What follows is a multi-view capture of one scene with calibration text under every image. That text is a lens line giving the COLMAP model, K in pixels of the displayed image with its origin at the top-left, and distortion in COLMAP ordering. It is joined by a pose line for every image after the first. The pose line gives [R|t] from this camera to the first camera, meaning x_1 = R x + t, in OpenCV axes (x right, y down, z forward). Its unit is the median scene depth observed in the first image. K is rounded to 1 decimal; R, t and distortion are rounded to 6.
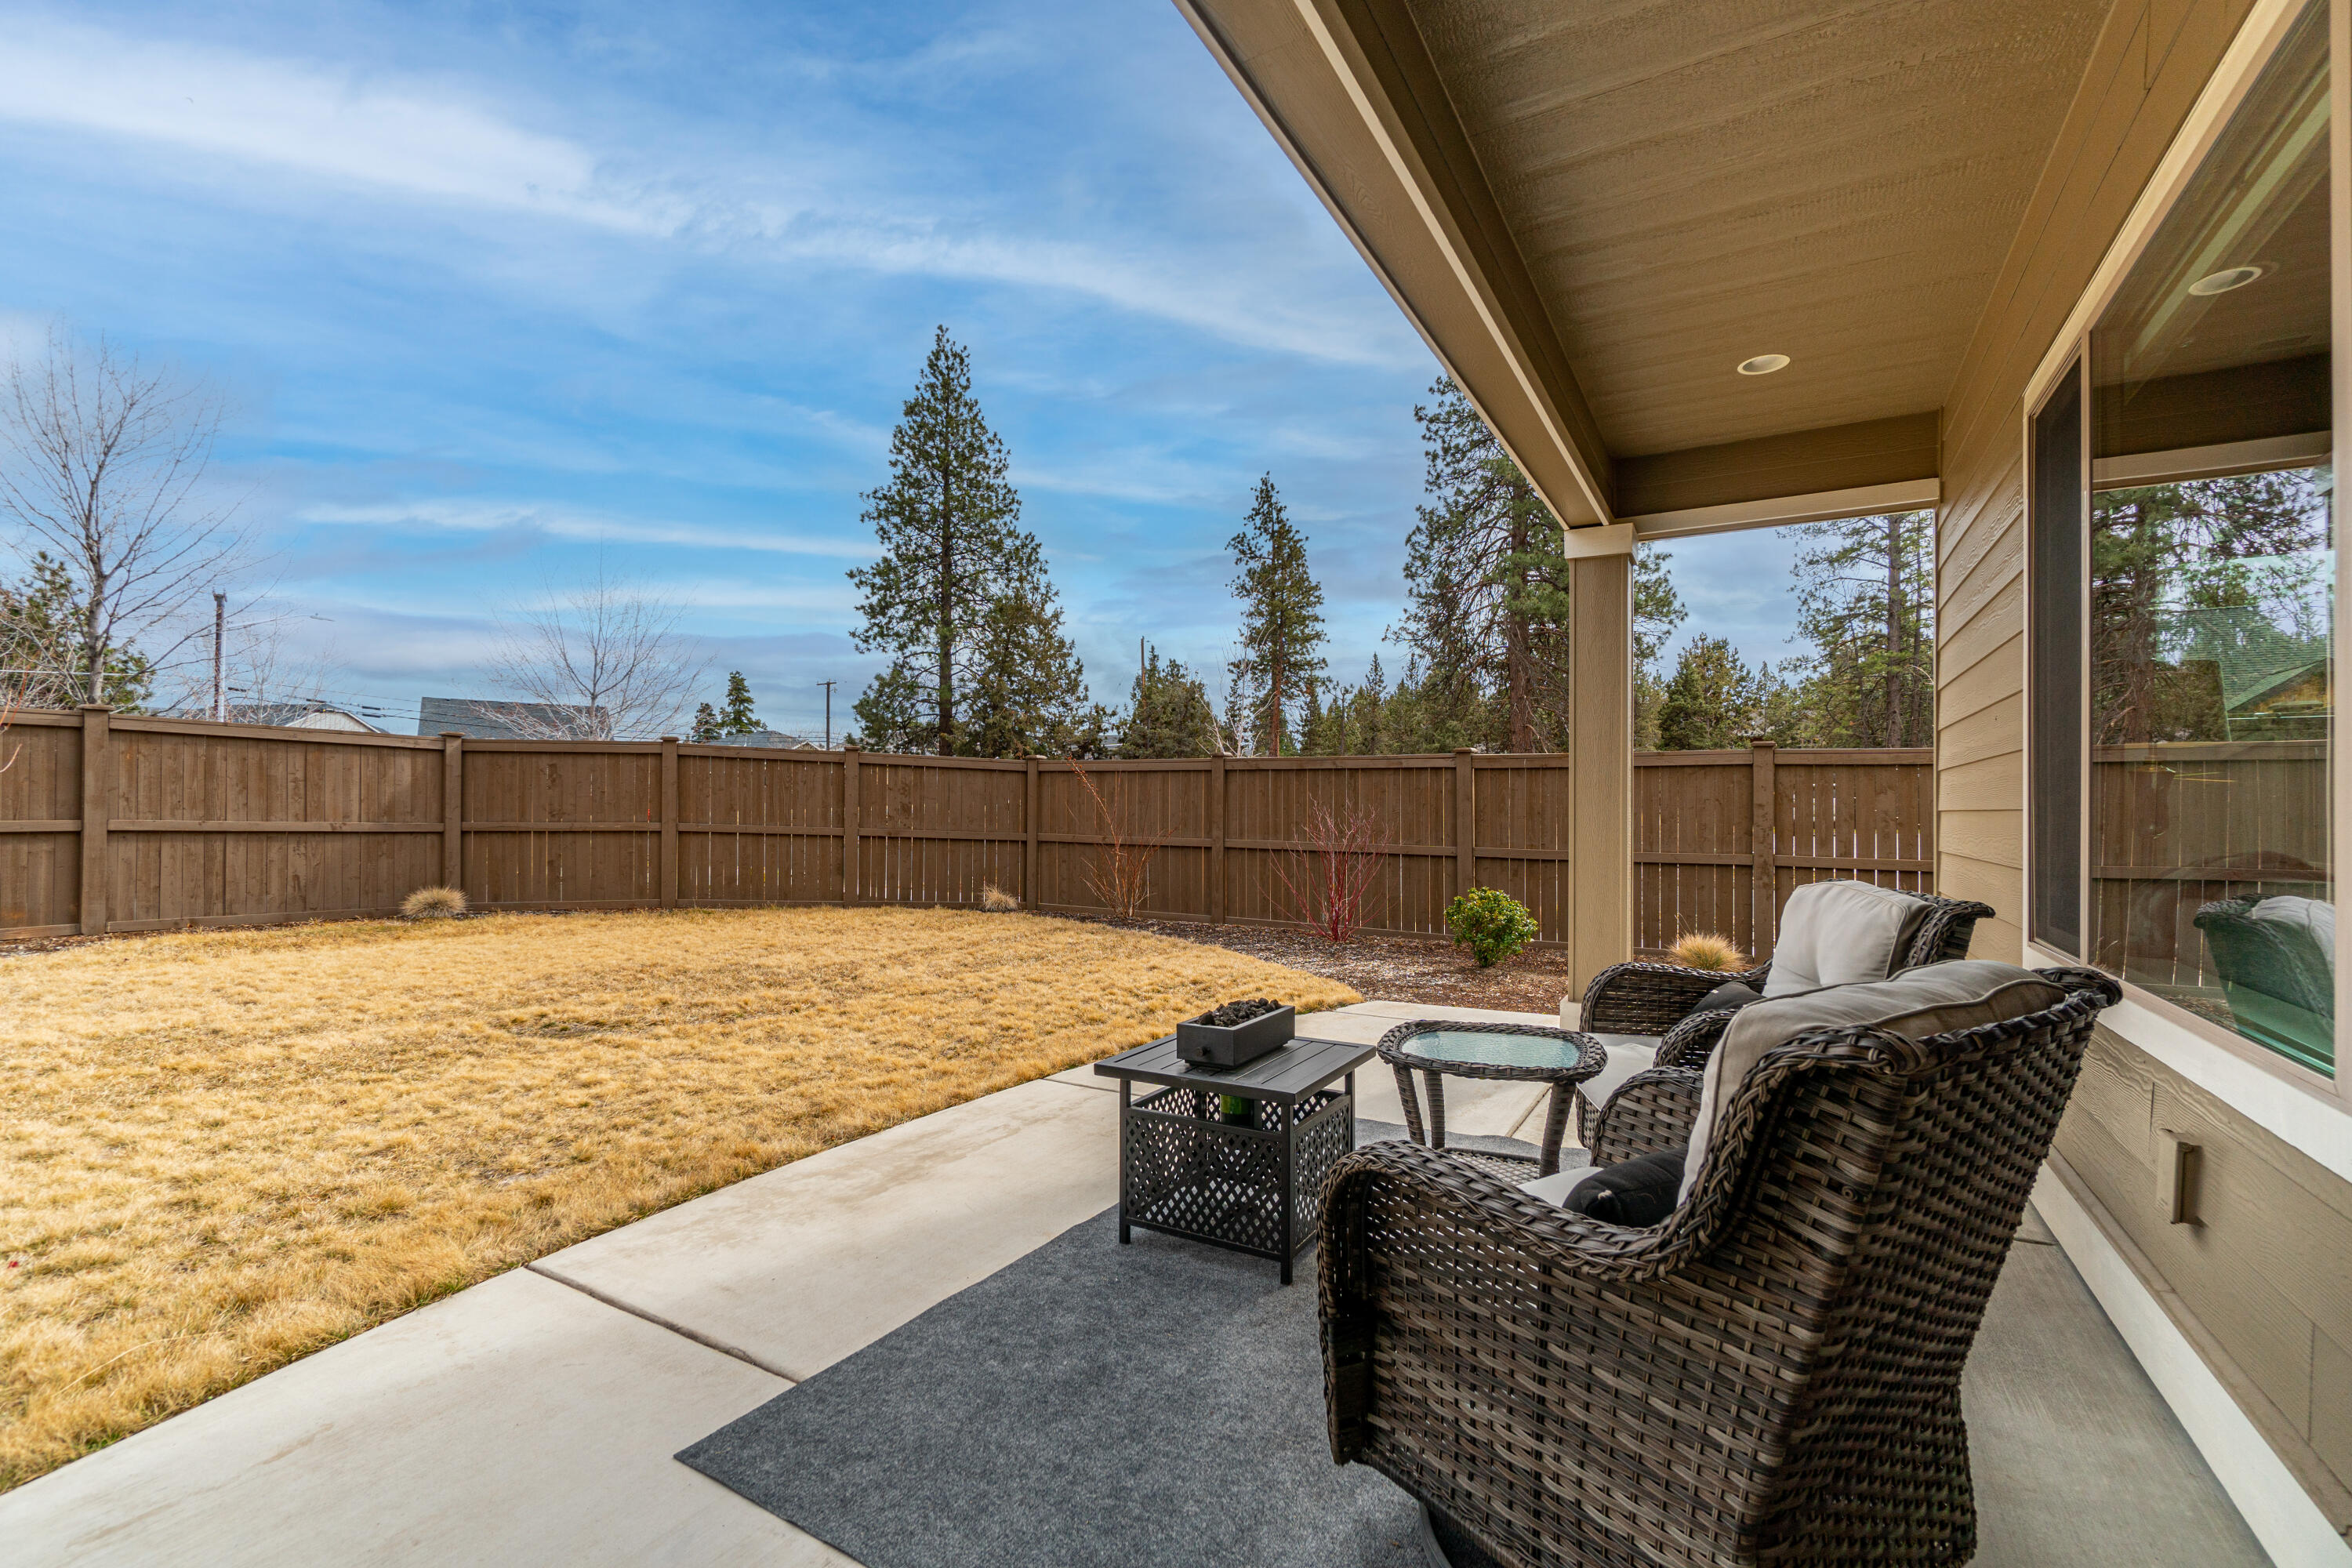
lens RADIAL K [[1014.2, 0, 1176.0], [0, 1014.2, 784.0], [0, 0, 1]] dist [-0.000968, -0.000140]
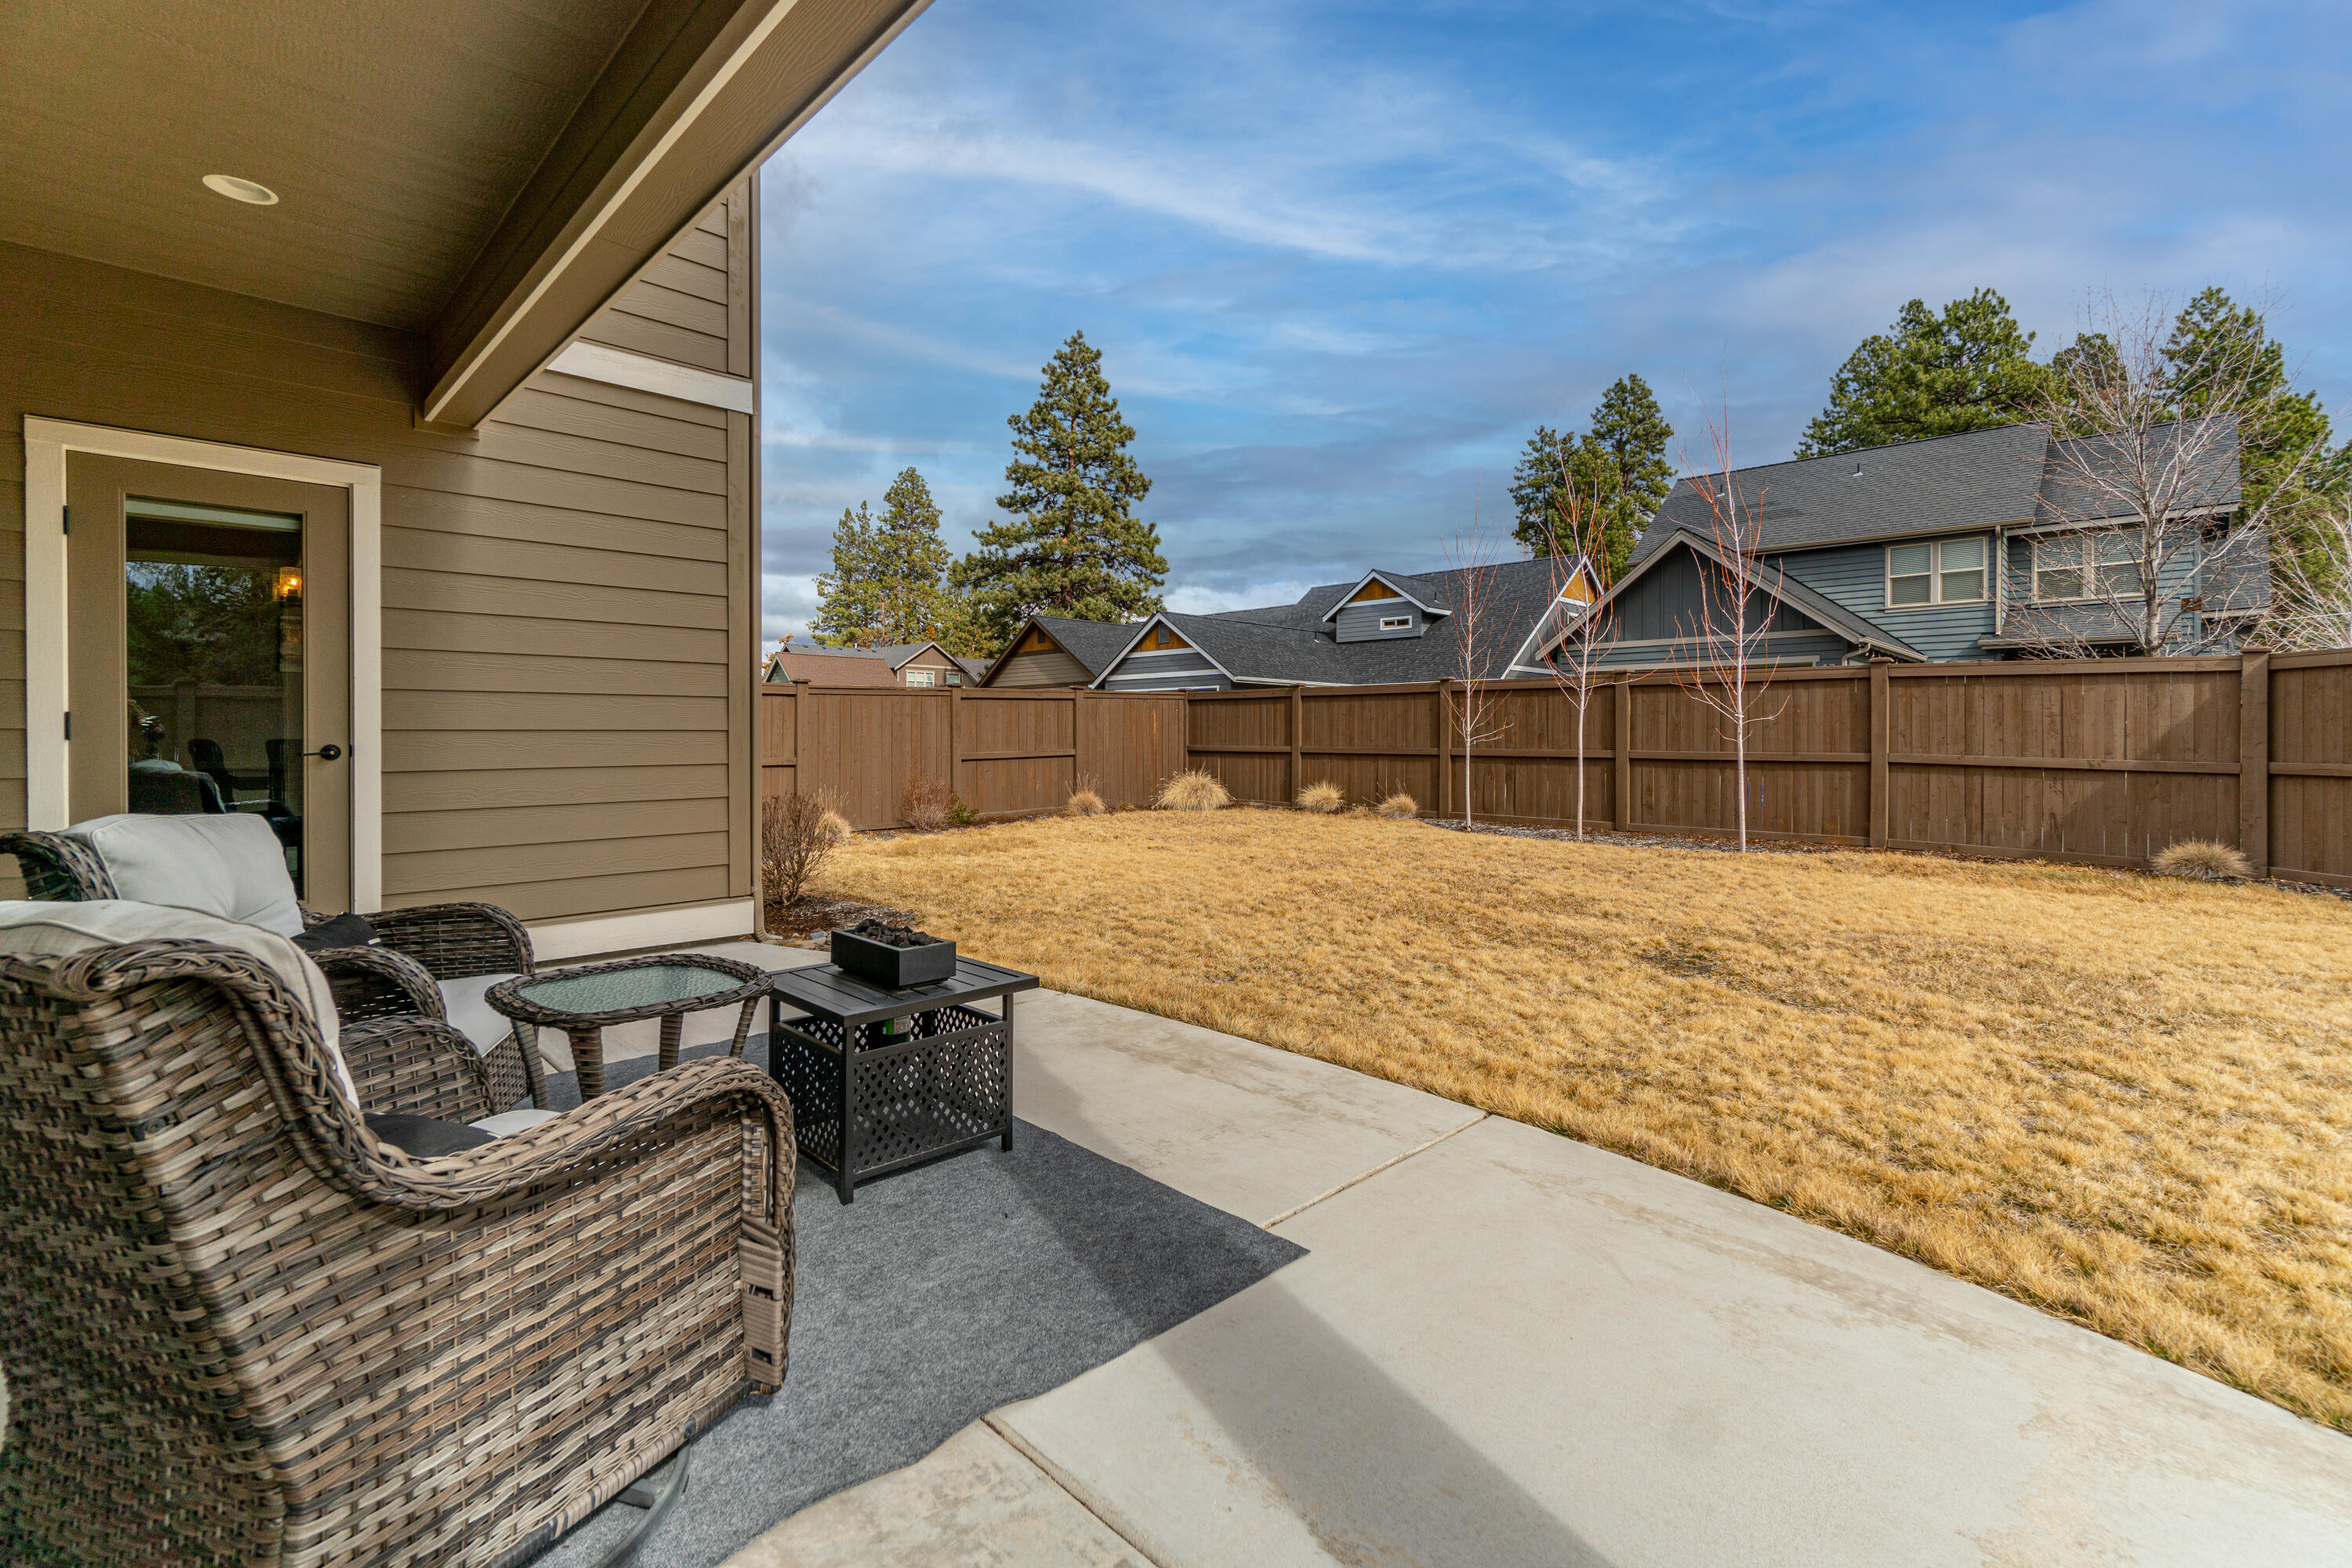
lens RADIAL K [[1040.1, 0, 1200.1], [0, 1040.1, 742.4], [0, 0, 1]] dist [-0.002442, -0.000486]
pose [[-0.248537, -0.002291, -0.968620, 0.306930], [0.020562, 0.999759, -0.007641, 0.014023], [0.968404, -0.021816, -0.248430, 0.481060]]
